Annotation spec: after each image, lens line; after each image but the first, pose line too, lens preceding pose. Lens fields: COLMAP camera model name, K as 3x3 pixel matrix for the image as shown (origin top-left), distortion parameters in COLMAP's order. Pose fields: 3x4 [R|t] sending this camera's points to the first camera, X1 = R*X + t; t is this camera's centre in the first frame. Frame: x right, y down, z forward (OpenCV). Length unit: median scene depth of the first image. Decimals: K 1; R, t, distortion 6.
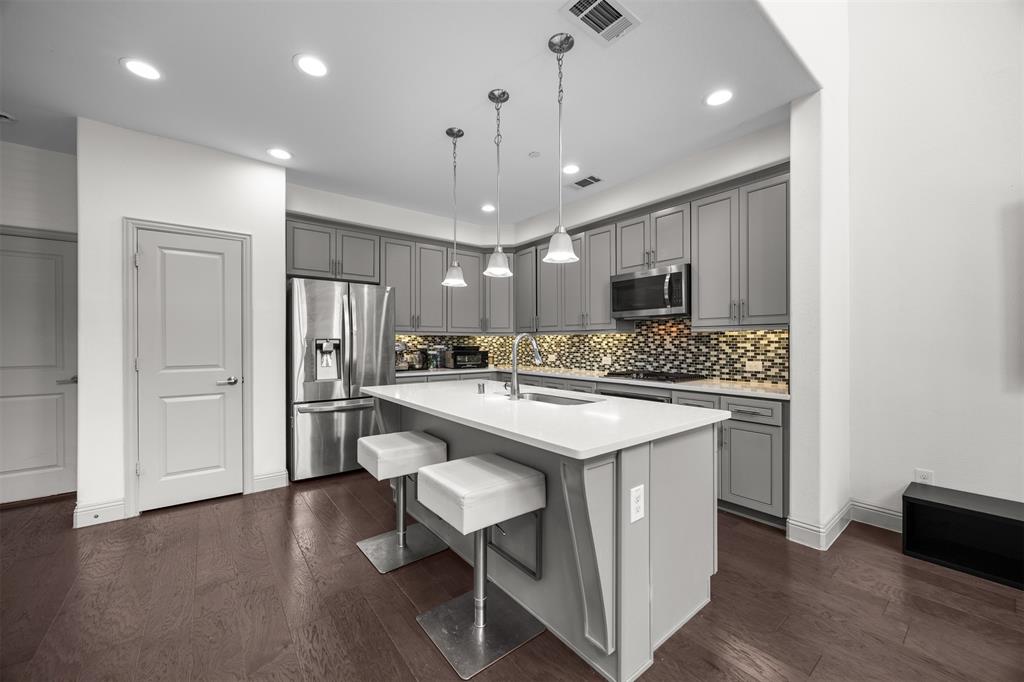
lens RADIAL K [[391.0, 0, 508.4], [0, 391.0, 342.5], [0, 0, 1]] dist [-0.002257, -0.000928]
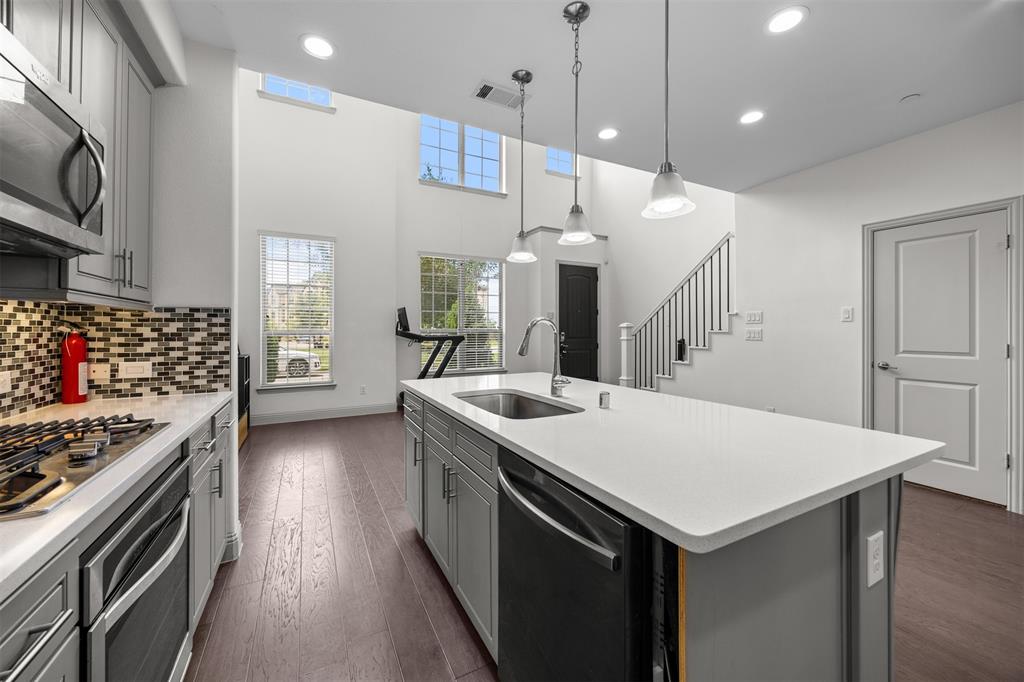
lens RADIAL K [[391.0, 0, 507.3], [0, 391.0, 326.4], [0, 0, 1]] dist [-0.002257, -0.000928]
pose [[-0.982958, 0.004380, 0.183778, -0.017507], [0.002788, 0.999956, -0.008921, 0.001564], [-0.183809, -0.008257, -0.982927, 1.326675]]
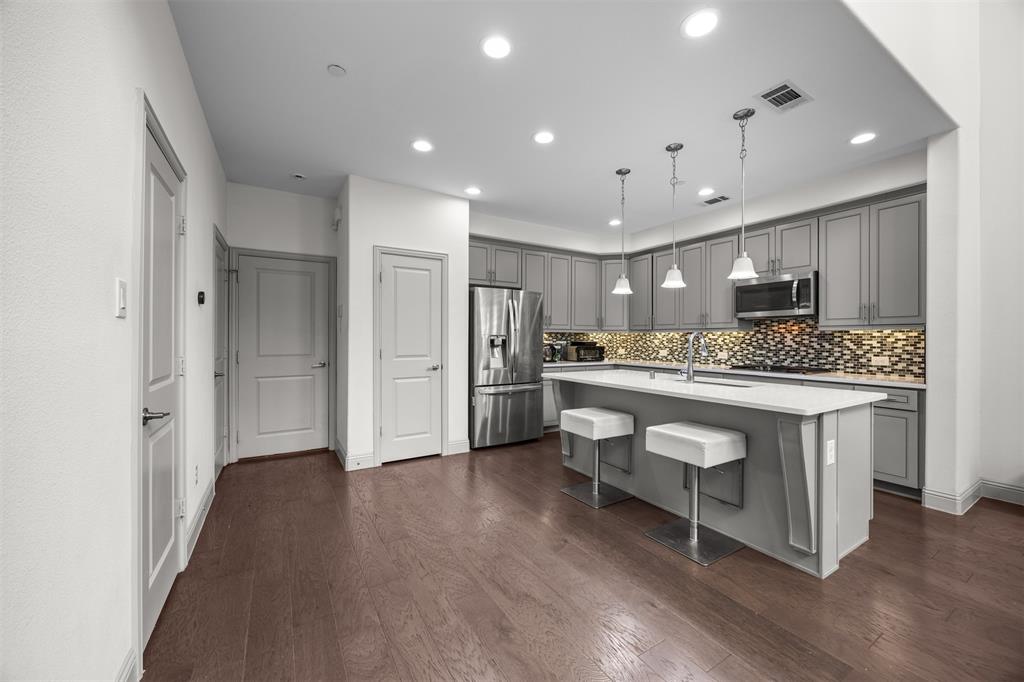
lens RADIAL K [[391.0, 0, 508.0], [0, 391.0, 337.9], [0, 0, 1]] dist [-0.002257, -0.000928]
pose [[0.992198, 0.004935, -0.124575, -0.298648], [-0.005130, 0.999986, -0.001245, 0.000594], [0.124567, 0.001874, 0.992209, -0.252437]]
